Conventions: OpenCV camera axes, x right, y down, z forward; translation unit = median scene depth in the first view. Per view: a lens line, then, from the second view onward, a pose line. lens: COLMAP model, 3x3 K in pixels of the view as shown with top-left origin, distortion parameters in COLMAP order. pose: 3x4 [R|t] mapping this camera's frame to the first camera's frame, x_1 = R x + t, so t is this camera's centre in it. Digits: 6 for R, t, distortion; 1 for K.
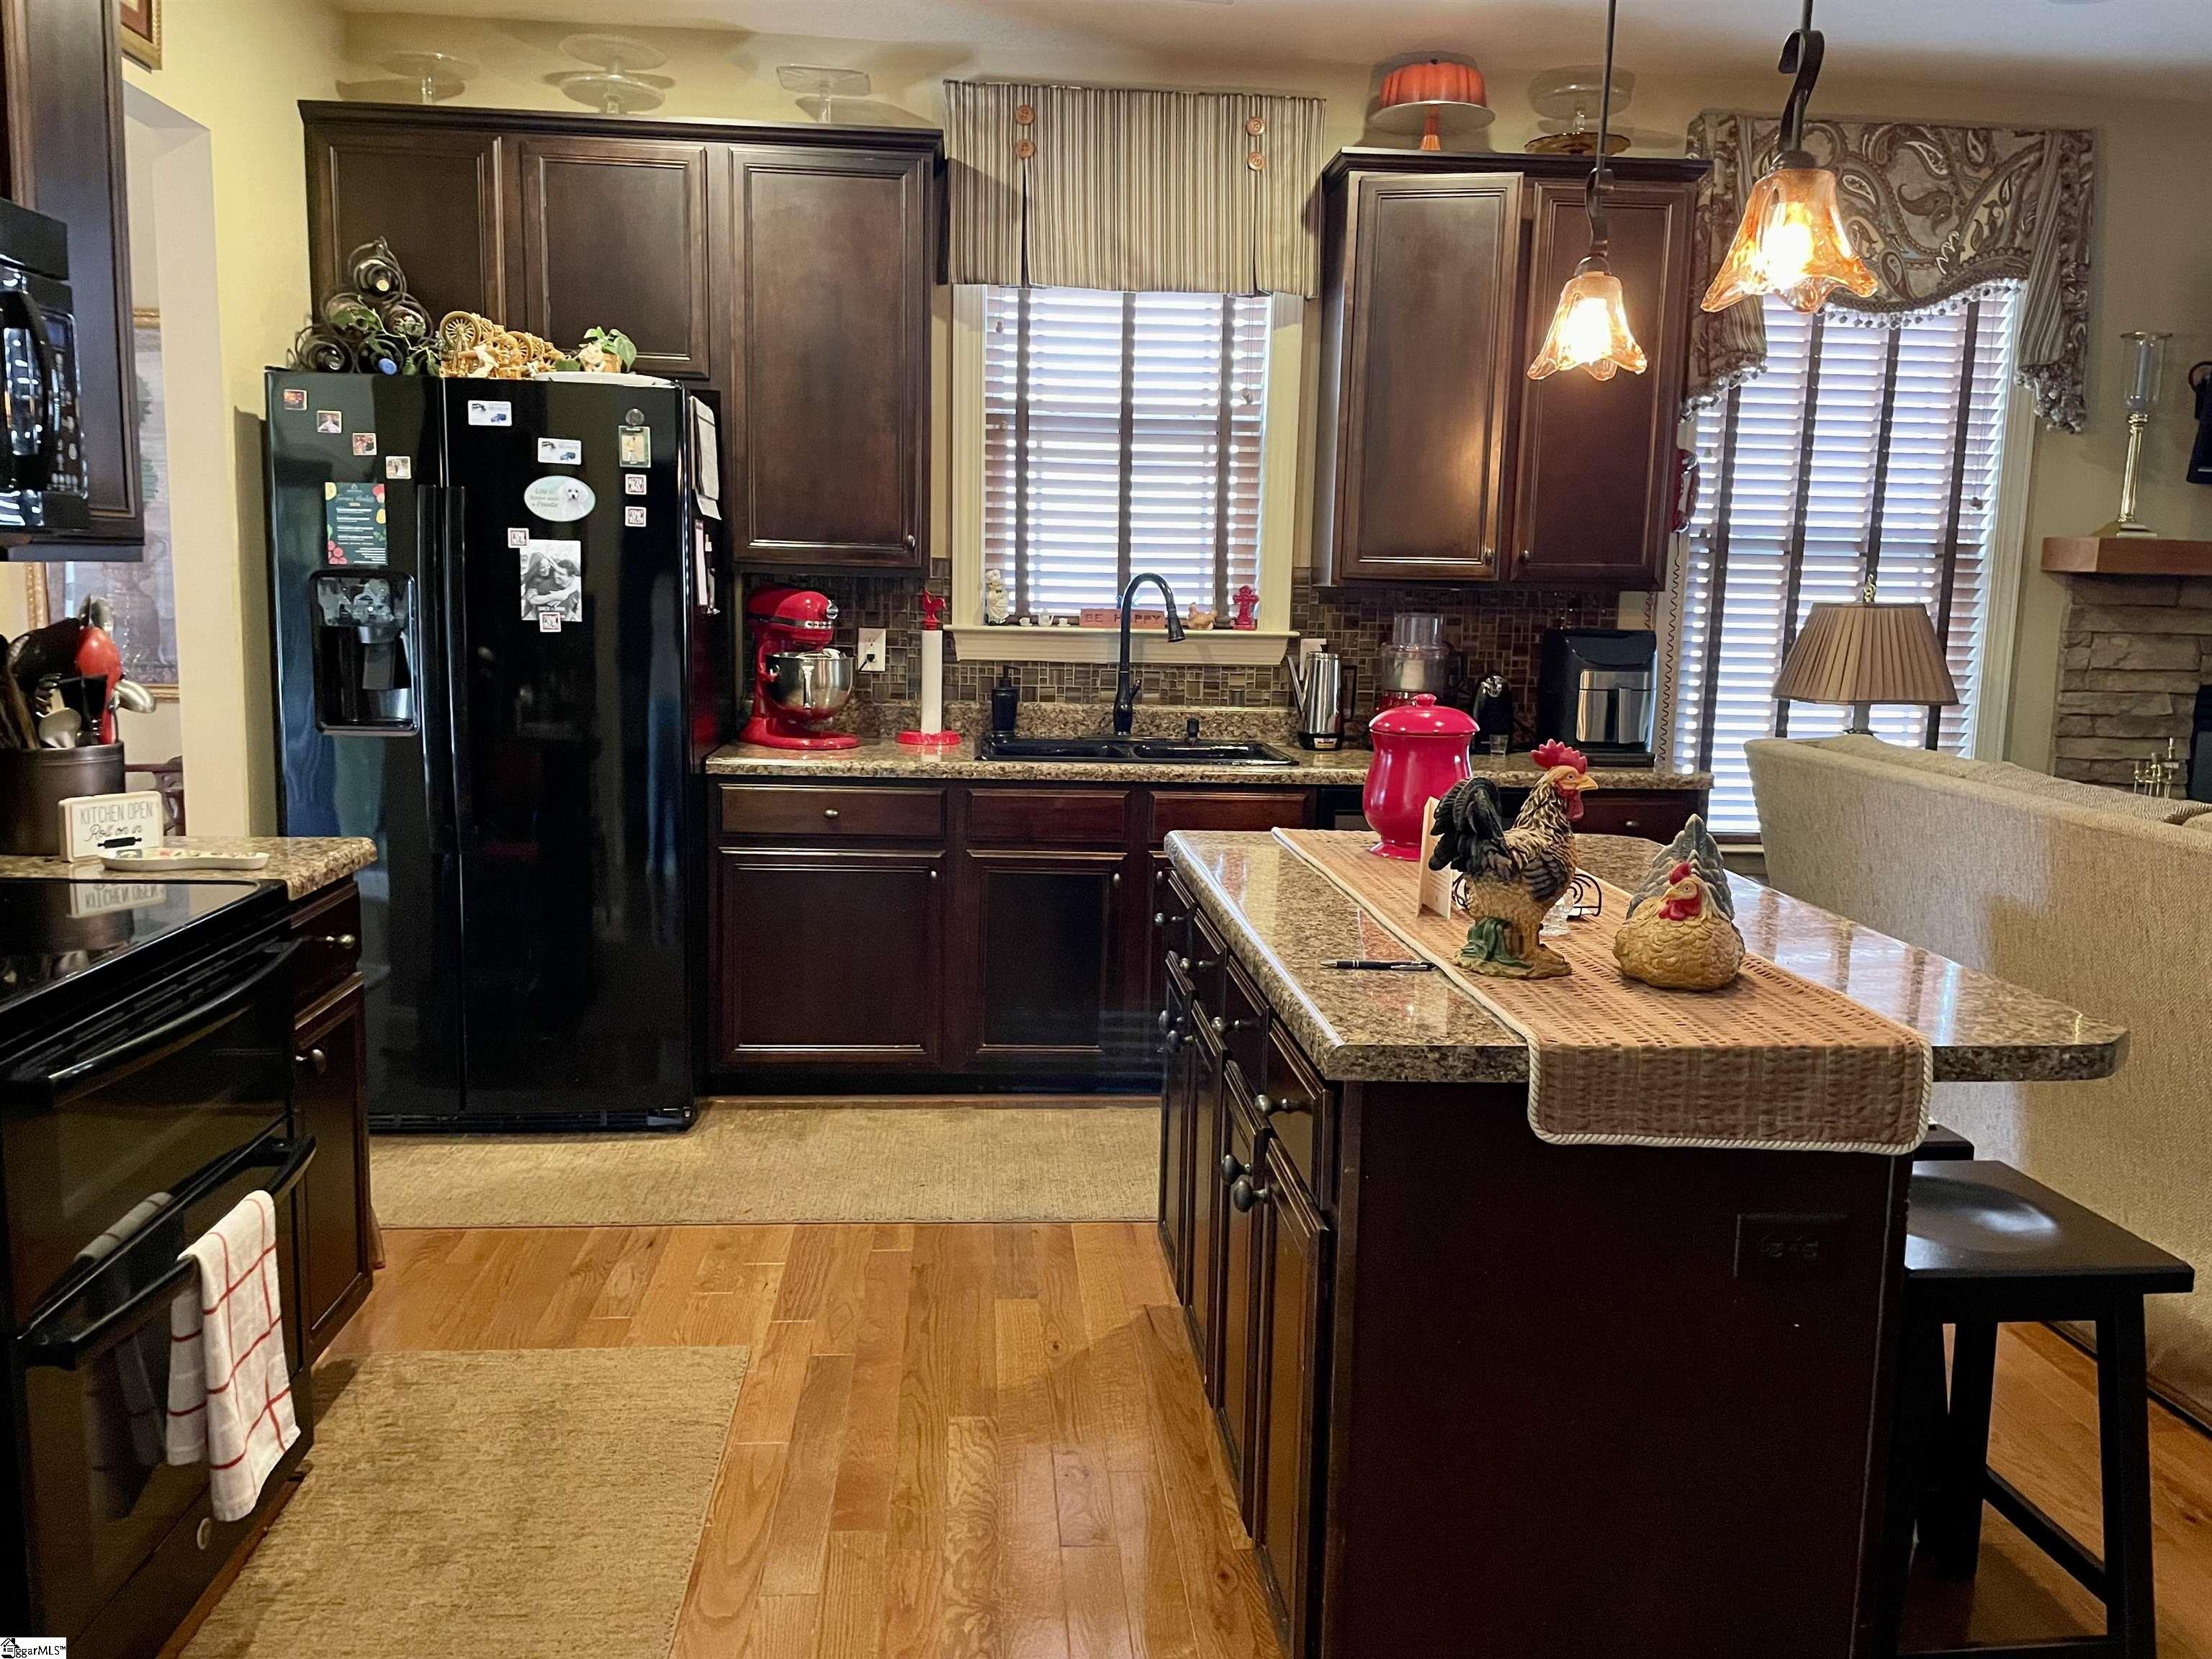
lens RADIAL K [[1695.6, 0, 1101.2], [0, 1695.6, 807.9], [0, 0, 1]] dist [0.113877, -0.147499]
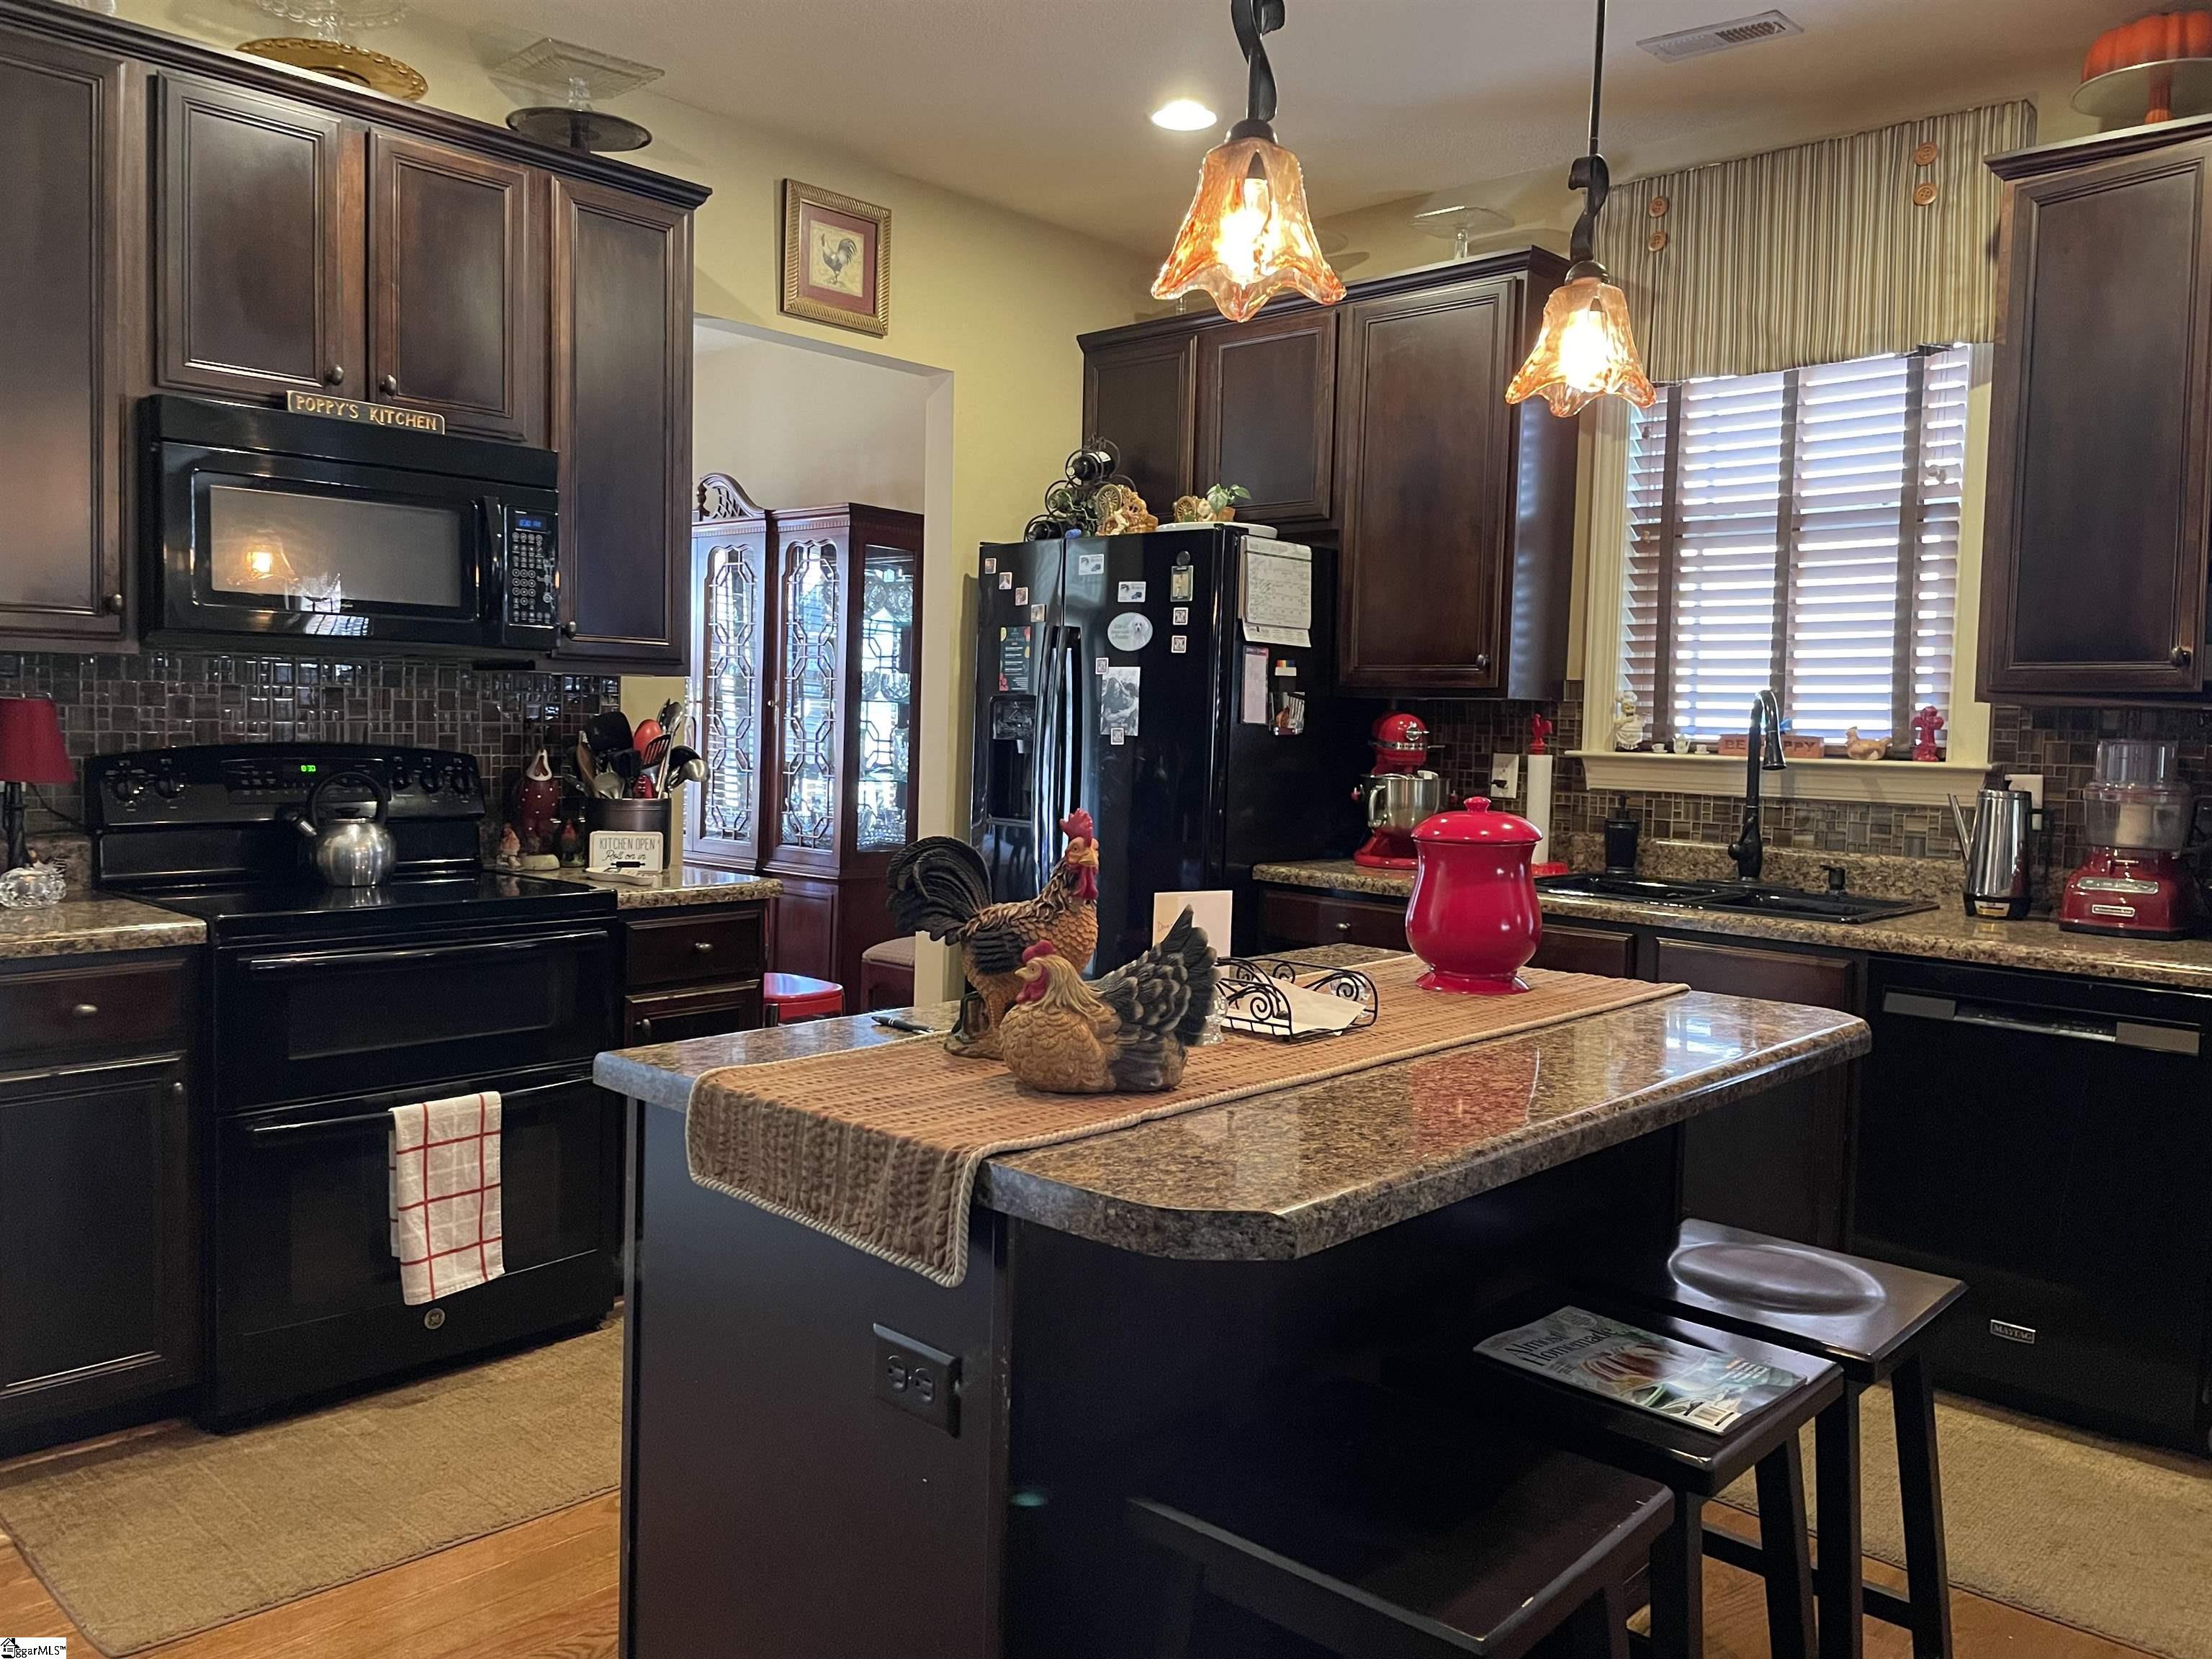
lens RADIAL K [[1695.6, 0, 1101.2], [0, 1695.6, 807.9], [0, 0, 1]] dist [0.113877, -0.147499]
pose [[0.665144, 0.034366, -0.745924, 0.441468], [-0.111703, 0.992279, -0.053890, 0.003308], [0.738313, 0.119166, 0.663848, 0.188015]]
